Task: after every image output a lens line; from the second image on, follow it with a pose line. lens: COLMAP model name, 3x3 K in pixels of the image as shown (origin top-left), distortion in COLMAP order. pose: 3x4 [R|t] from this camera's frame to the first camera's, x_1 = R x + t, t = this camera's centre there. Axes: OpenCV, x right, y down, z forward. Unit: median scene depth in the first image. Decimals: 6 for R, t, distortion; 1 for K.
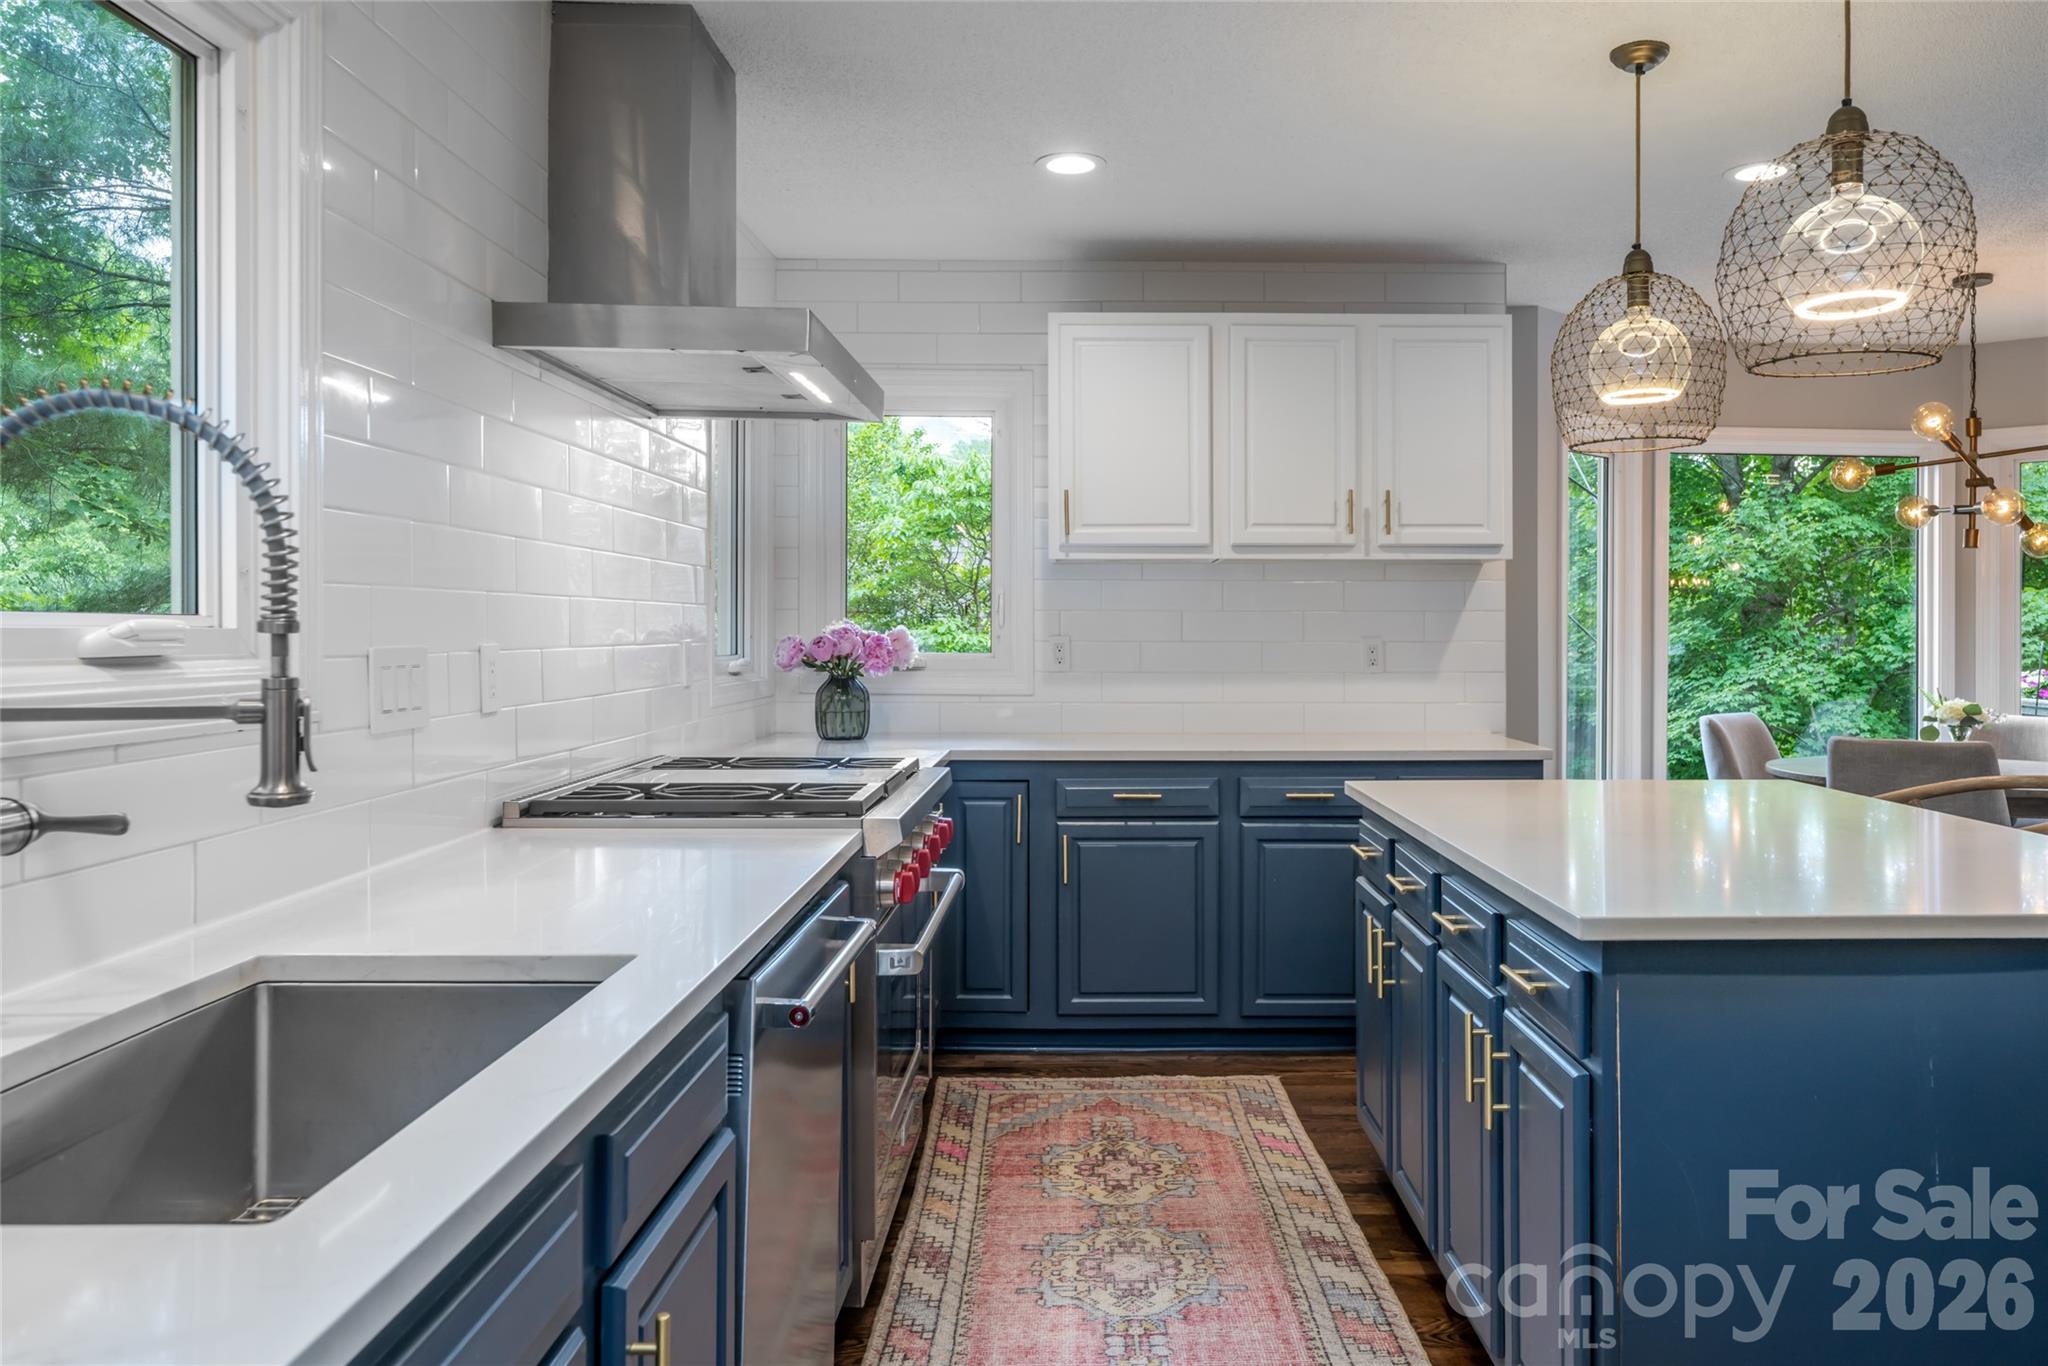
lens RADIAL K [[1464.8, 0, 1096.2], [0, 1464.8, 635.4], [0, 0, 1]] dist [-0.003076, -0.000122]
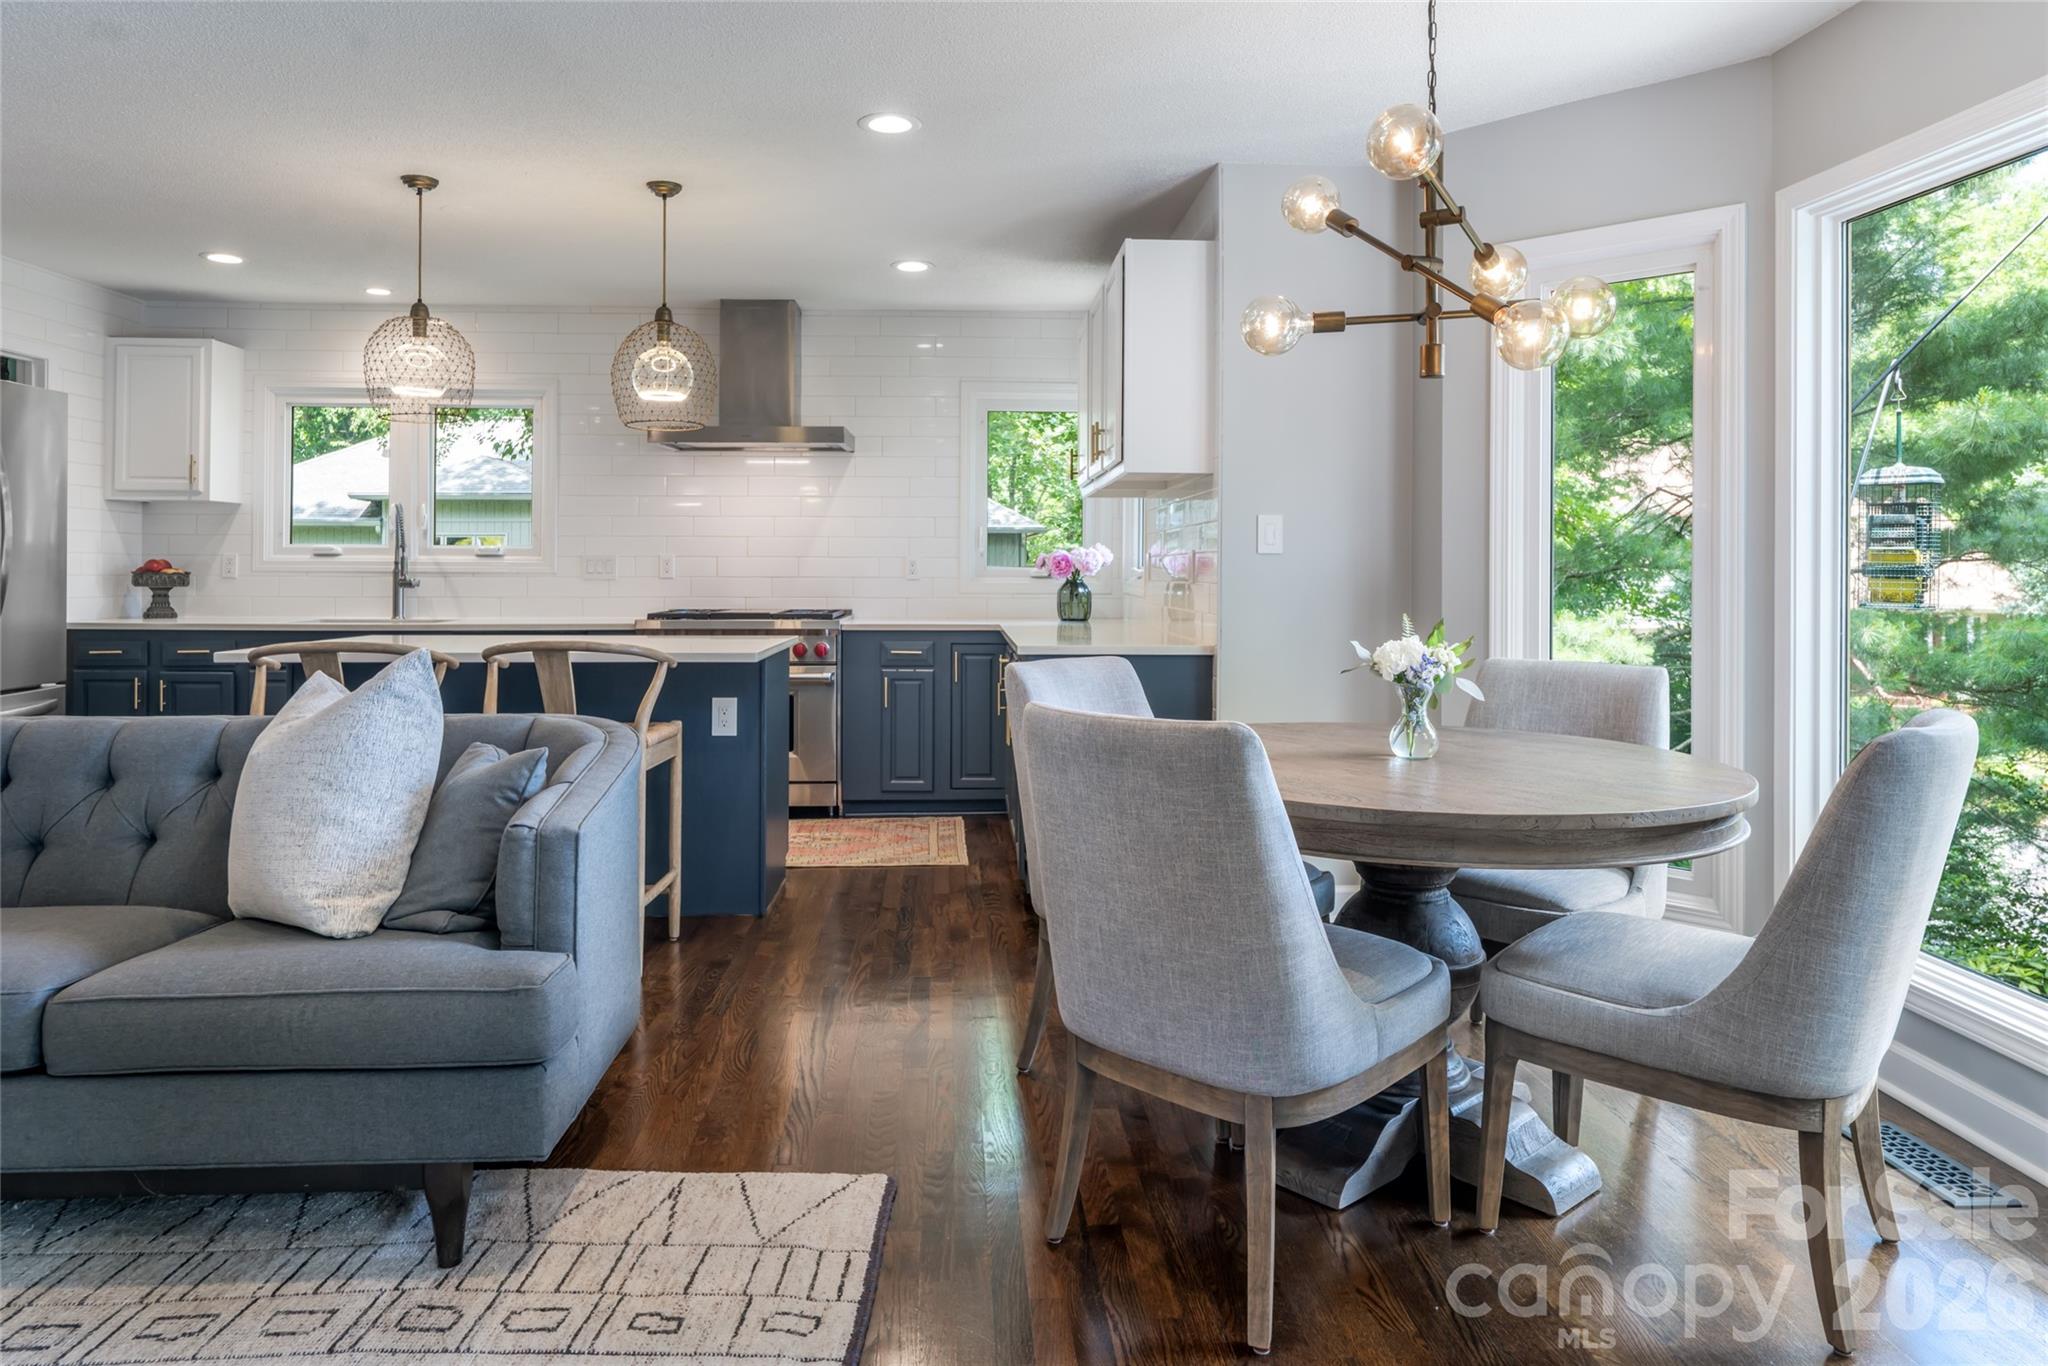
lens RADIAL K [[1293.0, 0, 1021.0], [0, 1293.0, 562.2], [0, 0, 1]] dist [-0.002979, -0.000457]
pose [[0.043819, -0.011336, -0.998975, 1.355283], [-0.009491, 0.999886, -0.011763, 0.027686], [0.998994, 0.009996, 0.043706, 0.991920]]
